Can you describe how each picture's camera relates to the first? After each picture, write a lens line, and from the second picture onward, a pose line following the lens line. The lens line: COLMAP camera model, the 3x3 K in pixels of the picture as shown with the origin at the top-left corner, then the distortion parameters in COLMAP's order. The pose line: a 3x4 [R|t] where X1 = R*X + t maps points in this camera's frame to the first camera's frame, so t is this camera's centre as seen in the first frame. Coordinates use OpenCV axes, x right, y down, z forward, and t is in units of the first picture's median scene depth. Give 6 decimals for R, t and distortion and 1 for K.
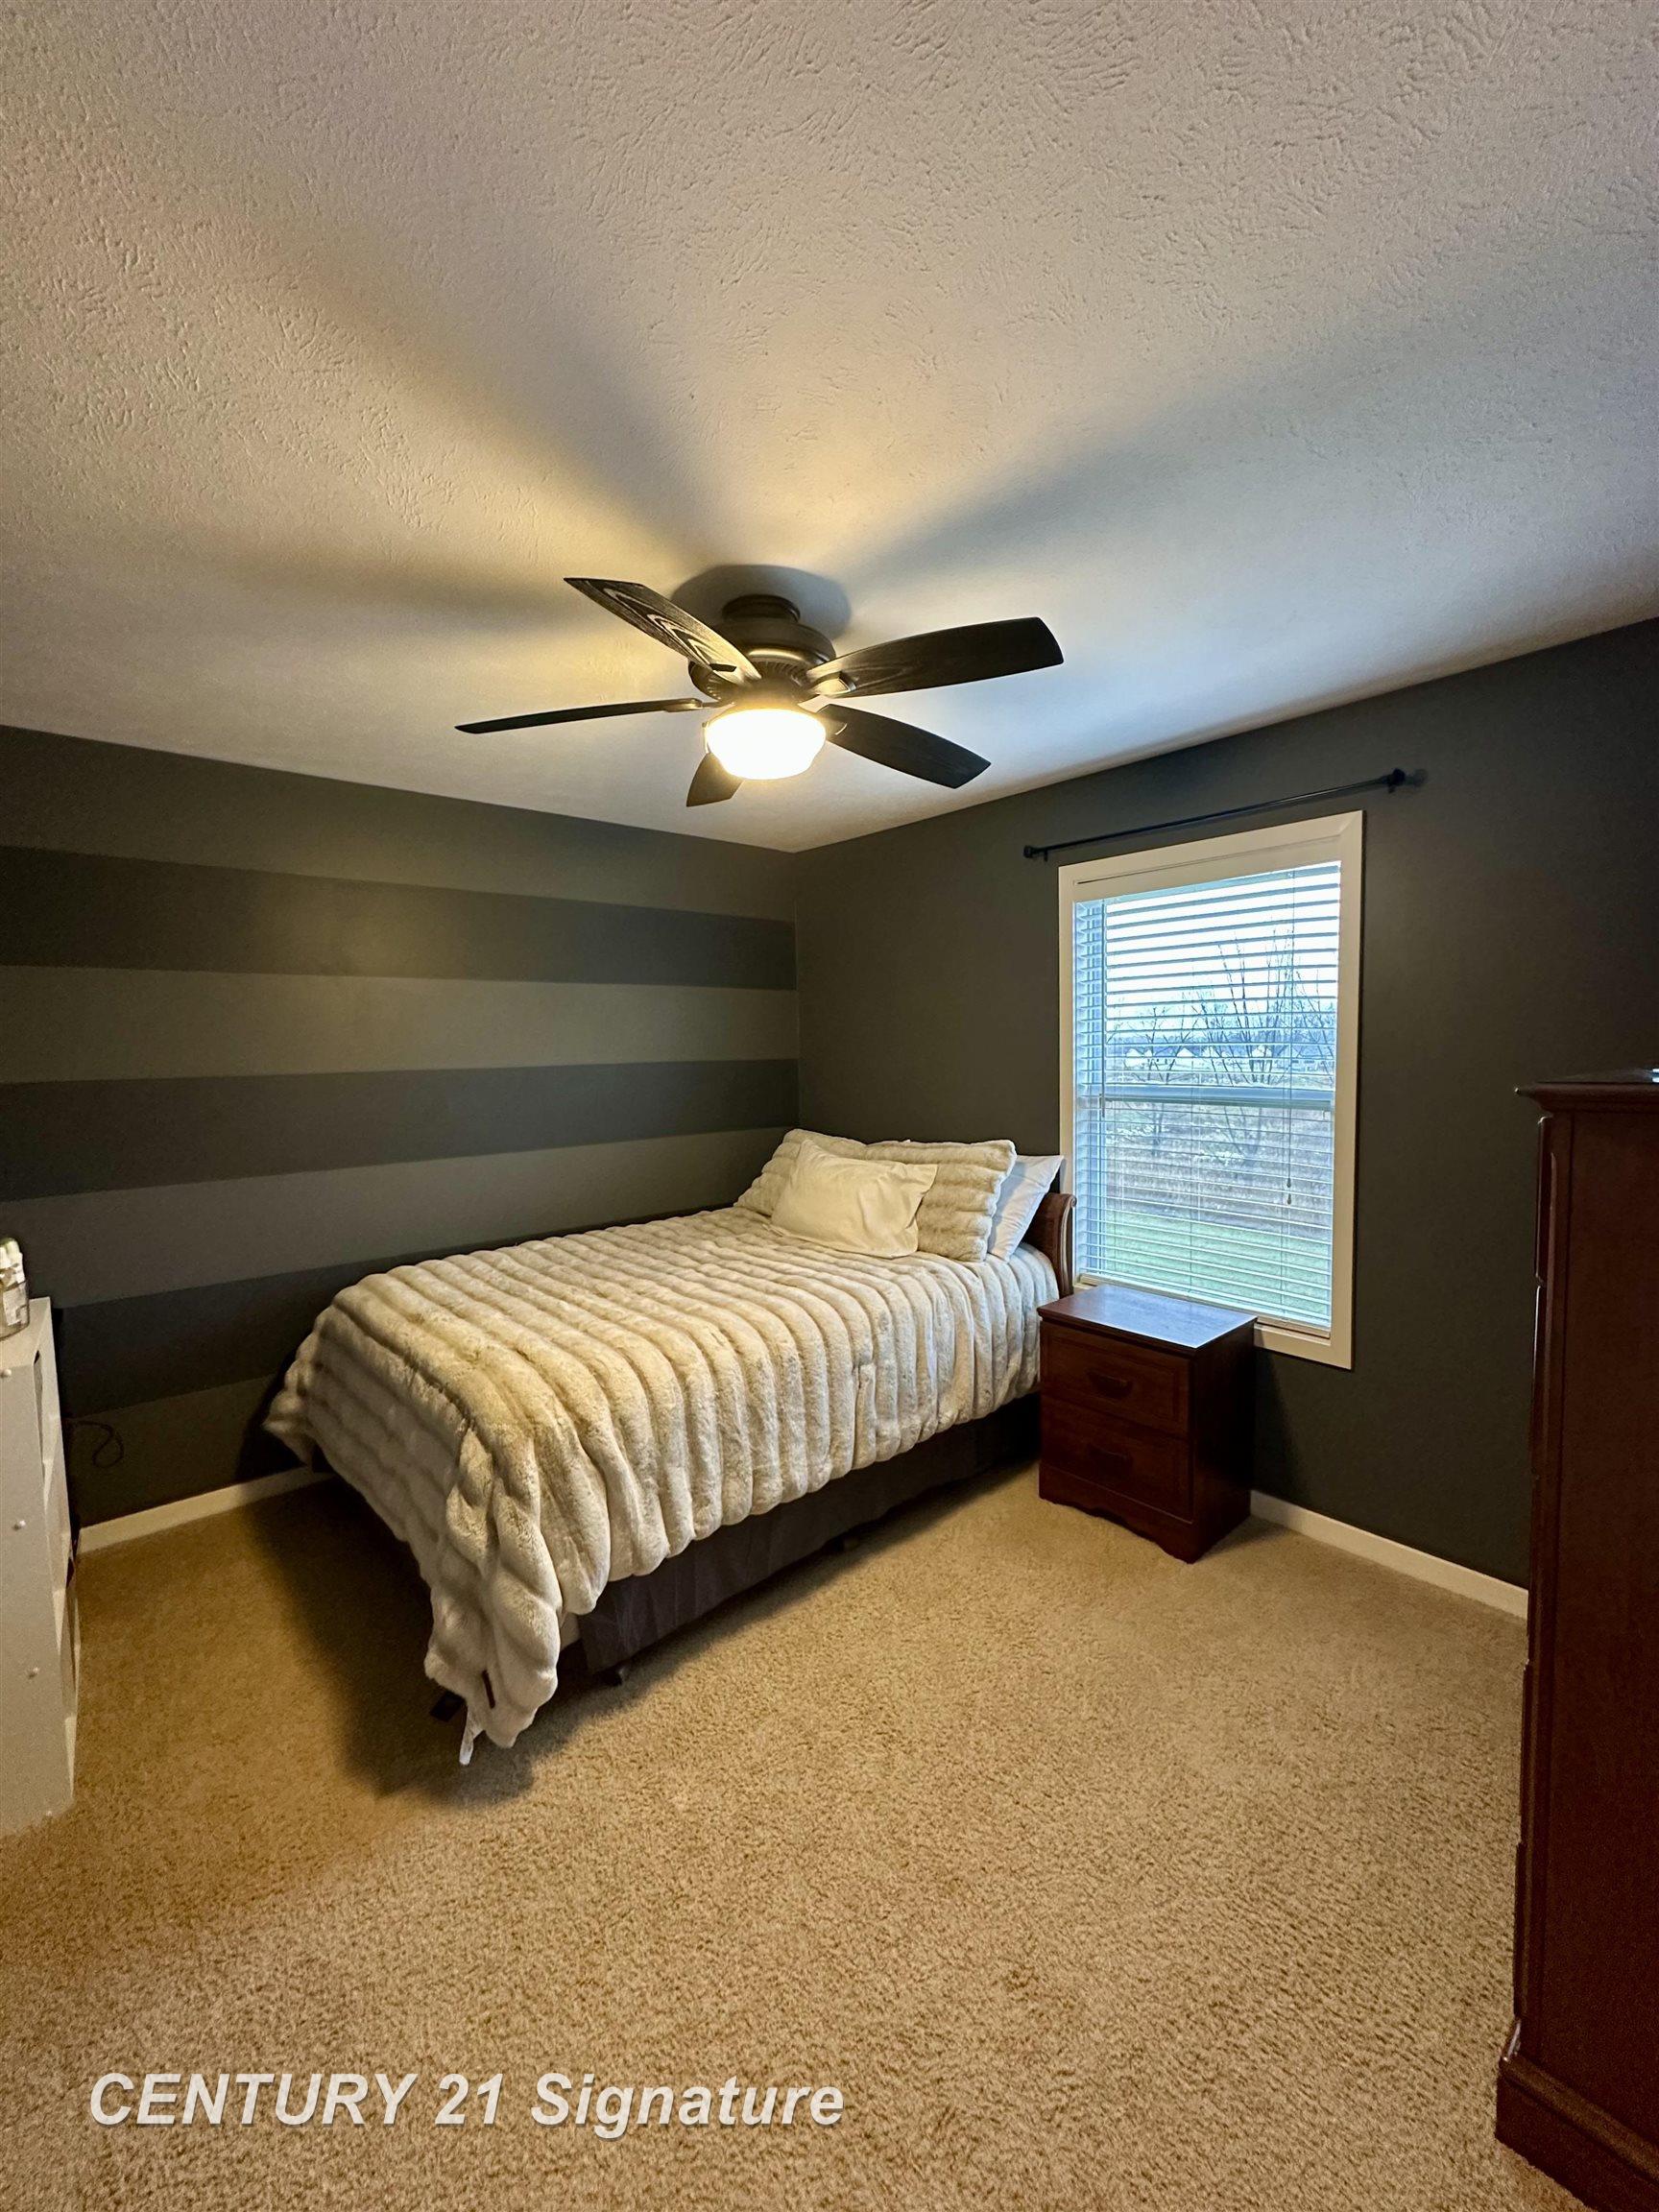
lens RADIAL K [[891.0, 0, 832.7], [0, 891.0, 1107.5], [0, 0, 1]] dist [0.003148, 0.001404]
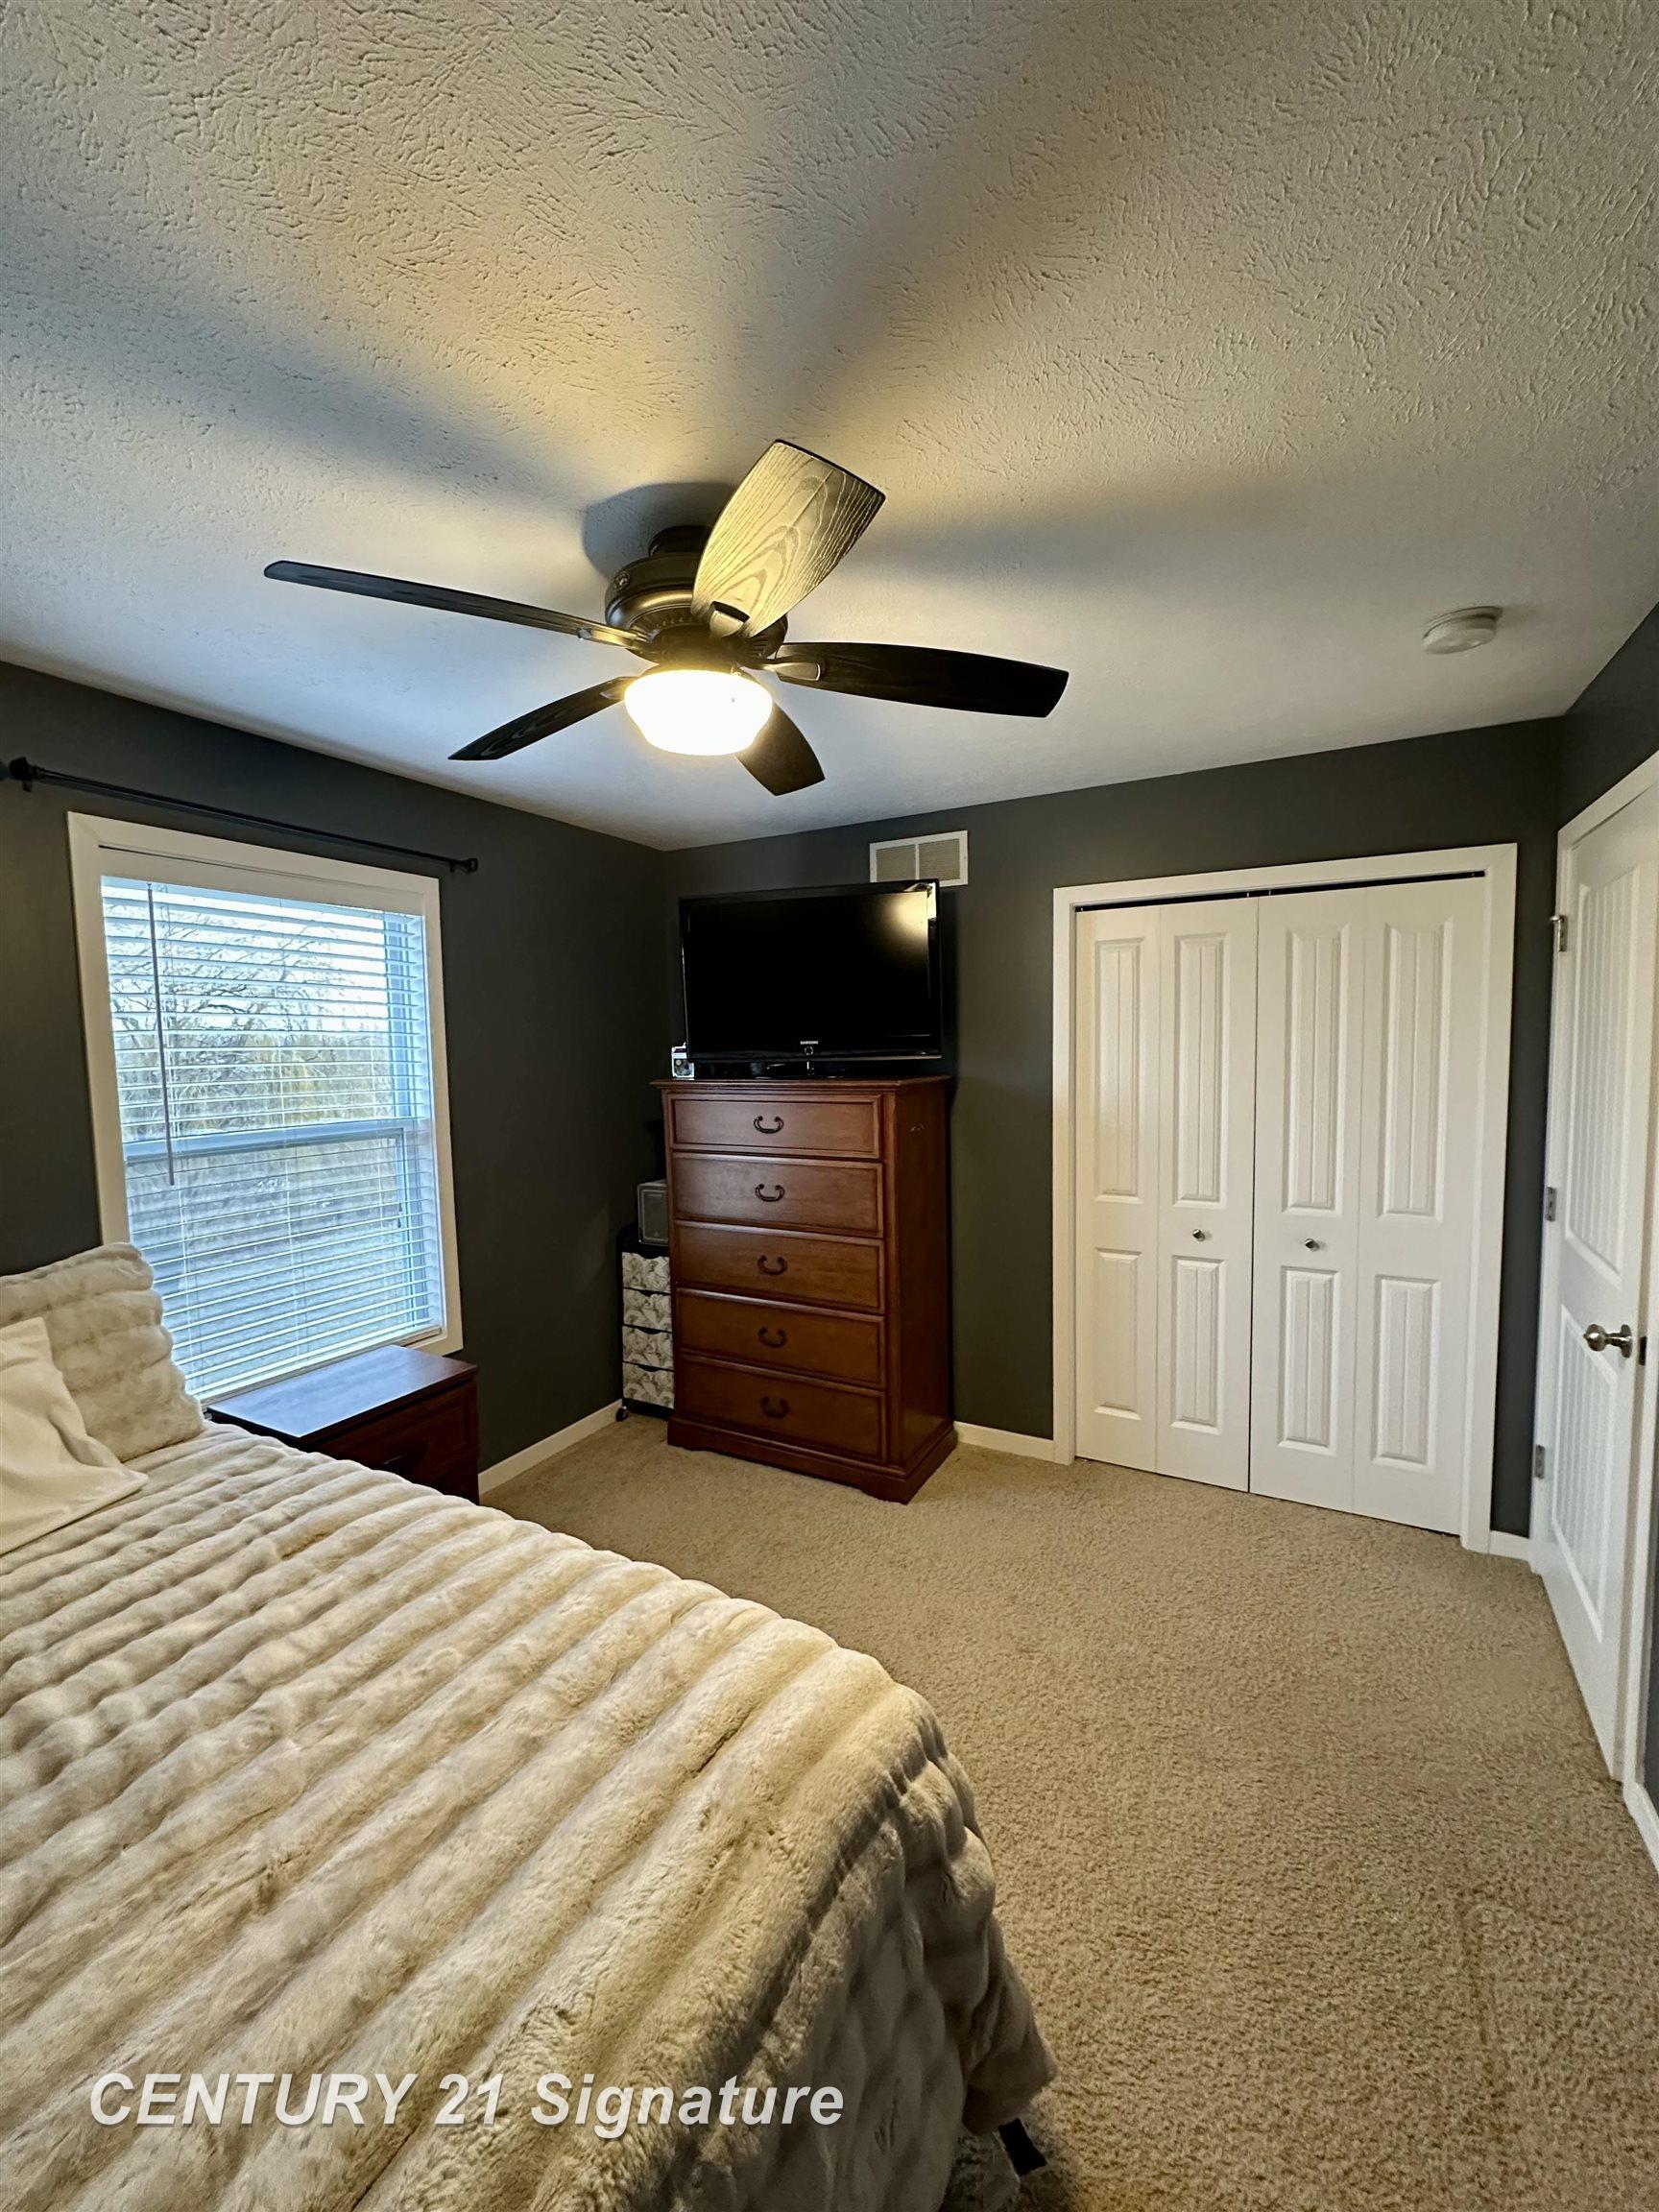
lens RADIAL K [[891.0, 0, 826.5], [0, 891.0, 1106.8], [0, 0, 1]] dist [0.003148, 0.001404]
pose [[-0.352570, -0.045419, 0.934683, -0.653674], [0.090490, 0.992486, 0.082361, -0.075266], [-0.931400, 0.113618, -0.345811, 0.883044]]
